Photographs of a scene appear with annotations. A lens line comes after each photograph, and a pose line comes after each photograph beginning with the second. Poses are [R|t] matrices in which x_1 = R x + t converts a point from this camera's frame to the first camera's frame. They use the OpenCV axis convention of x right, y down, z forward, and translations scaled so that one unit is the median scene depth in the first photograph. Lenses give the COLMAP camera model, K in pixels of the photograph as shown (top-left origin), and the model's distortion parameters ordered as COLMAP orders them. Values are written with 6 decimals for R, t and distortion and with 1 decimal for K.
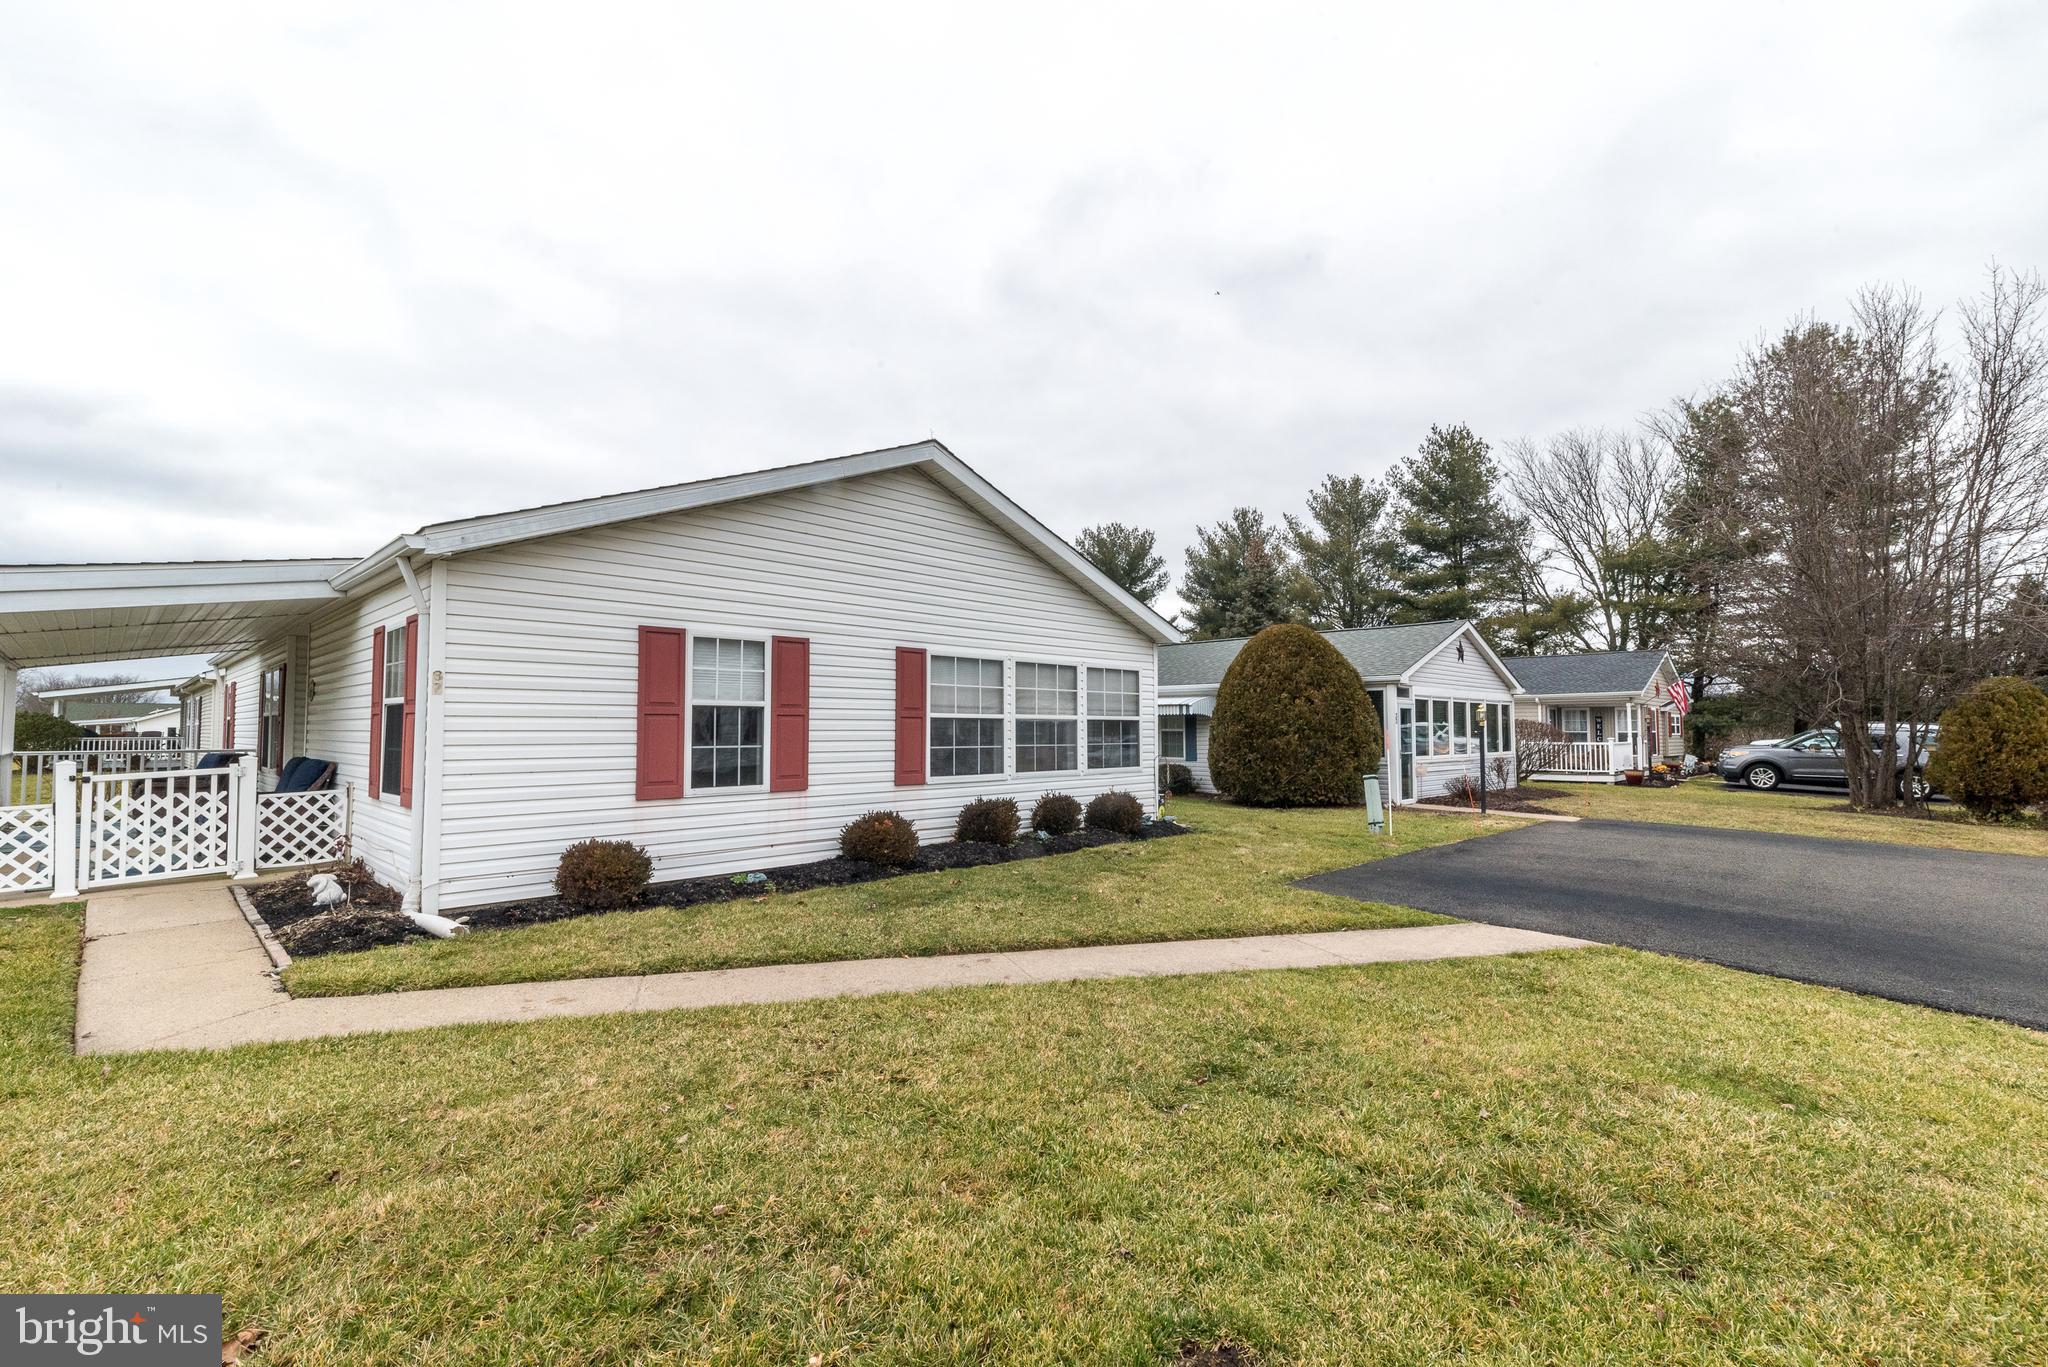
lens RADIAL K [[882.4, 0, 1016.2], [0, 882.4, 686.9], [0, 0, 1]] dist [0.008739, -0.000078]
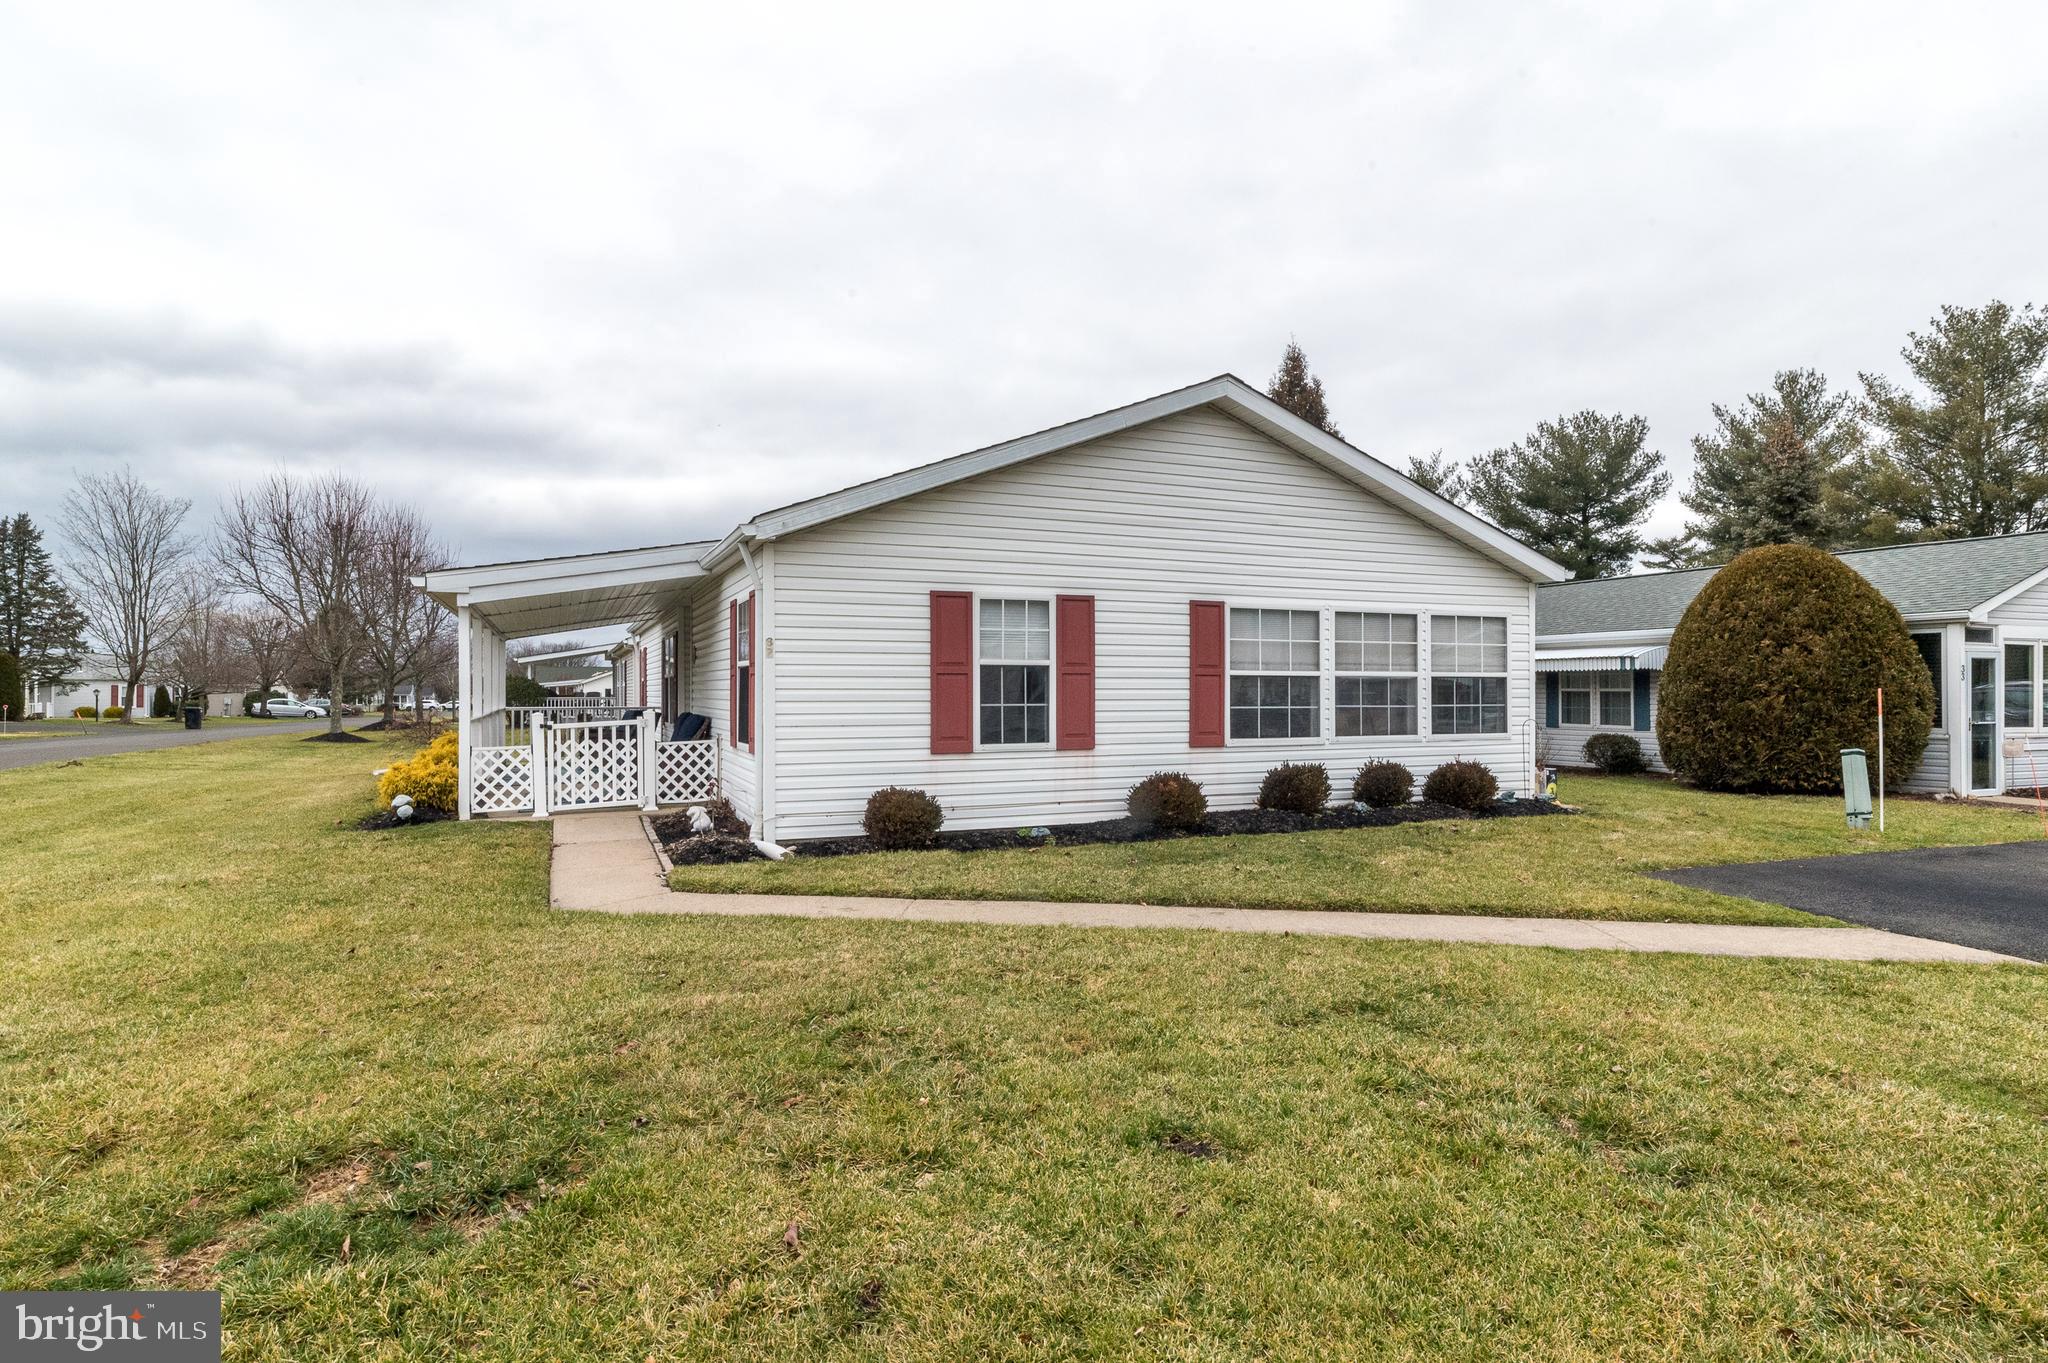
lens RADIAL K [[1070.4, 0, 1024.0], [0, 1070.4, 681.5], [0, 0, 1]] dist [-0.001420, 0.008240]
pose [[0.925203, -0.003857, -0.379452, 0.146906], [0.018789, 0.999187, 0.035656, -0.003464], [0.379006, -0.040119, 0.924524, -0.138788]]
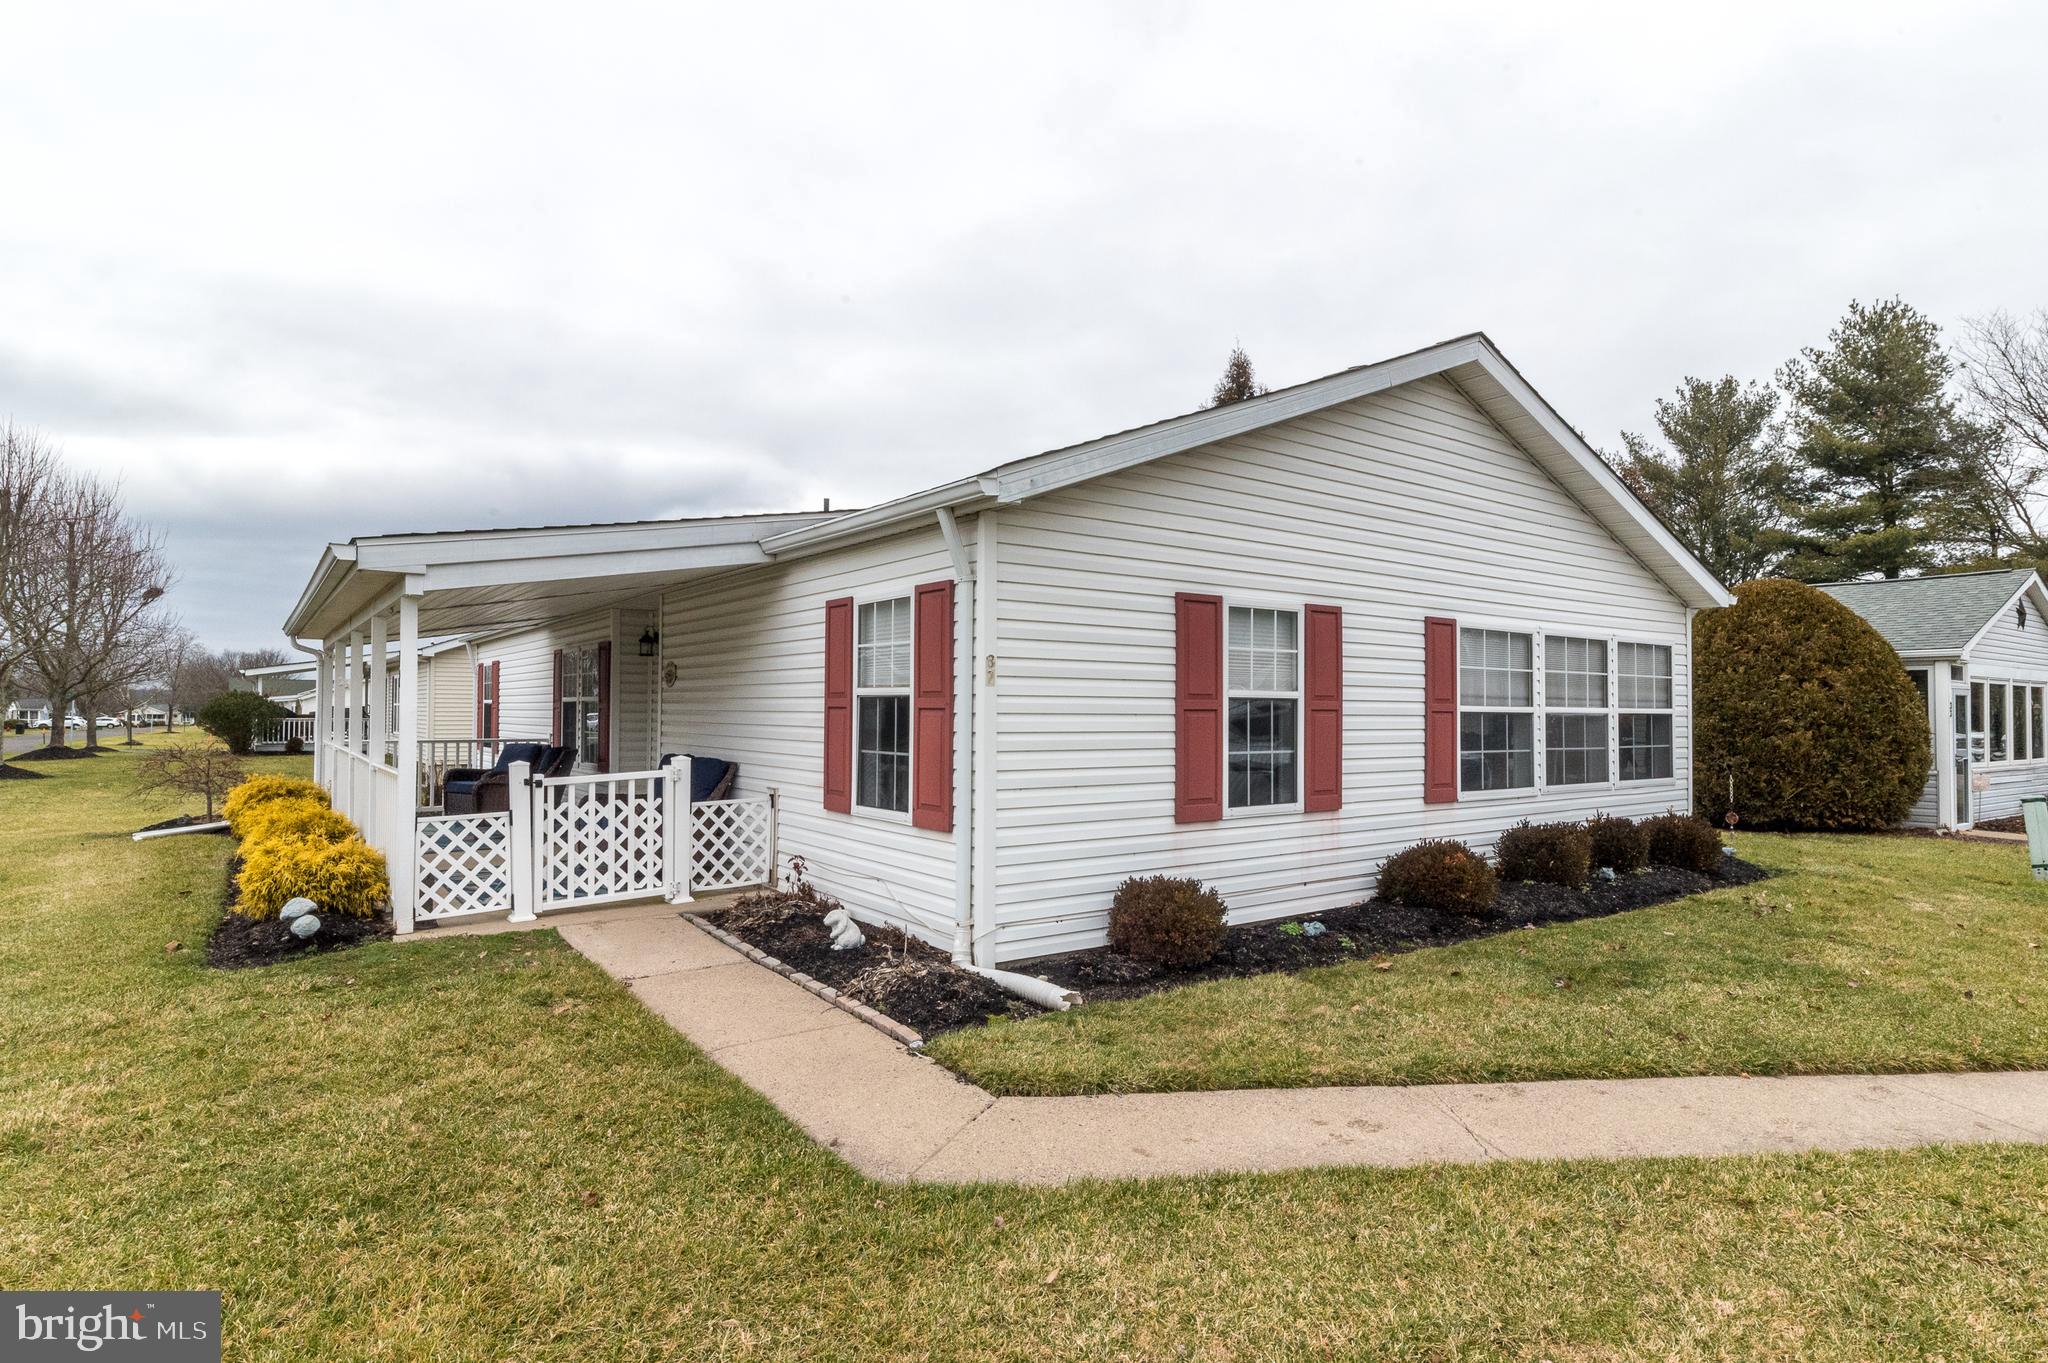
lens RADIAL K [[1070.4, 0, 1024.0], [0, 1070.4, 681.5], [0, 0, 1]] dist [-0.001420, 0.008240]
pose [[0.986144, 0.002175, -0.165876, -0.349973], [0.001090, 0.999808, 0.019587, -0.010088], [0.165887, -0.019496, 0.985952, 0.062997]]
